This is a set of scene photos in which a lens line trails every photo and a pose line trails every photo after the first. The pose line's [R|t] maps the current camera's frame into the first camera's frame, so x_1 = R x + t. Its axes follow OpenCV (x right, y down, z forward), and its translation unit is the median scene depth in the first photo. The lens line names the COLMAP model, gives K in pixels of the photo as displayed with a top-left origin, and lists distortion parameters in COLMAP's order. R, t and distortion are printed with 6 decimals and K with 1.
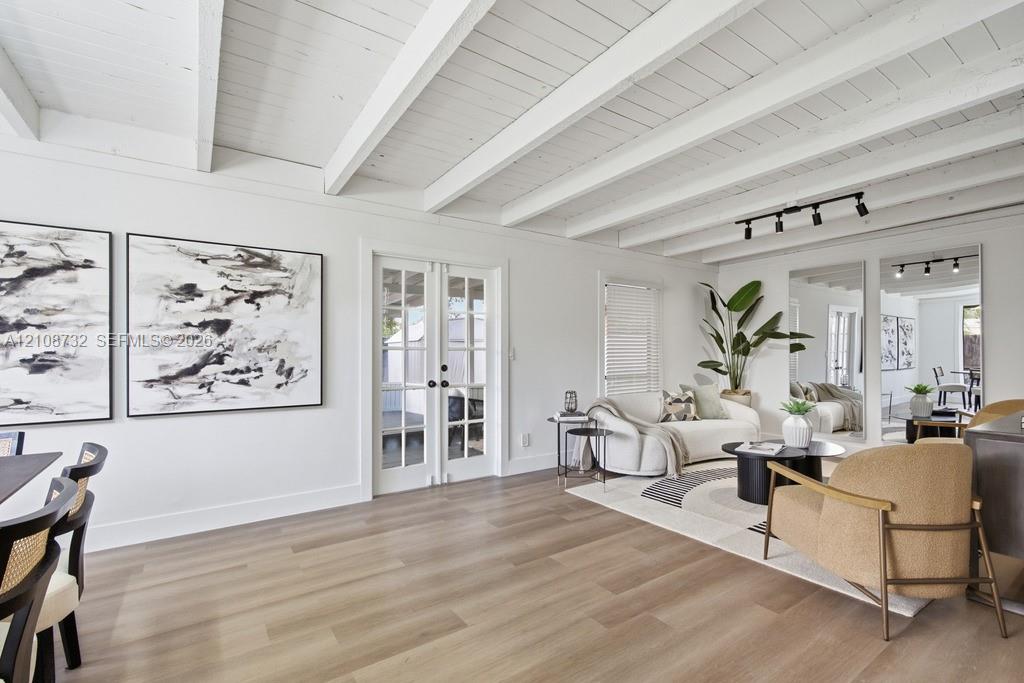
lens RADIAL K [[460.1, 0, 515.5], [0, 460.1, 349.4], [0, 0, 1]] dist [0.000458, 0.000061]
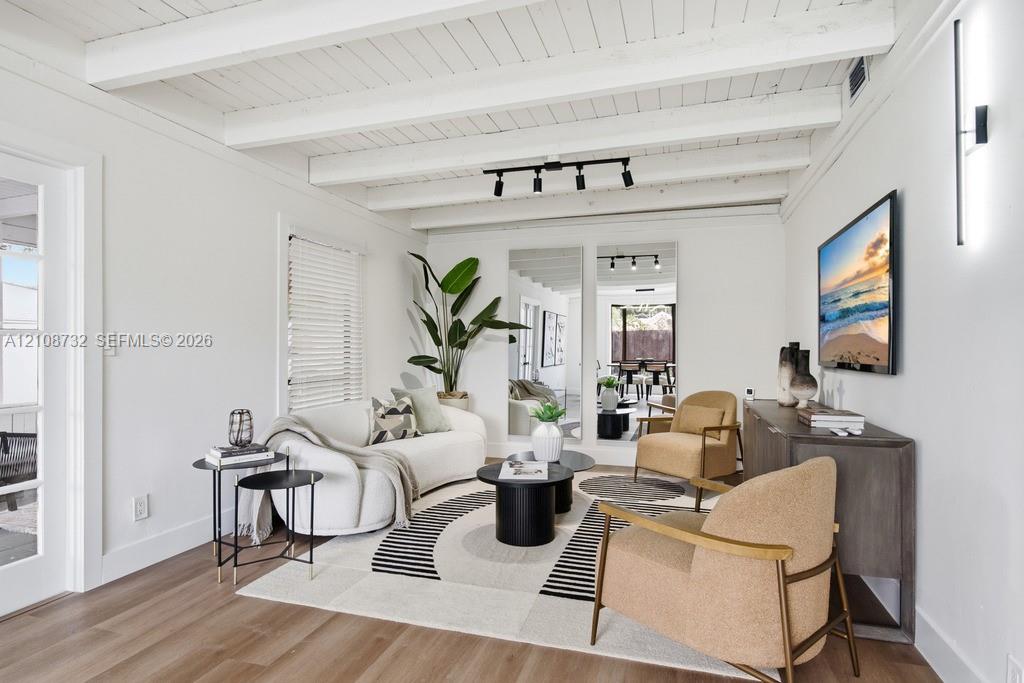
lens RADIAL K [[548.6, 0, 514.3], [0, 548.6, 349.6], [0, 0, 1]] dist [0.001173, 0.000318]
pose [[0.785781, 0.002267, 0.618500, -0.033374], [-0.011160, 0.999882, 0.010513, 0.004403], [-0.618404, -0.015164, 0.785714, 0.249539]]
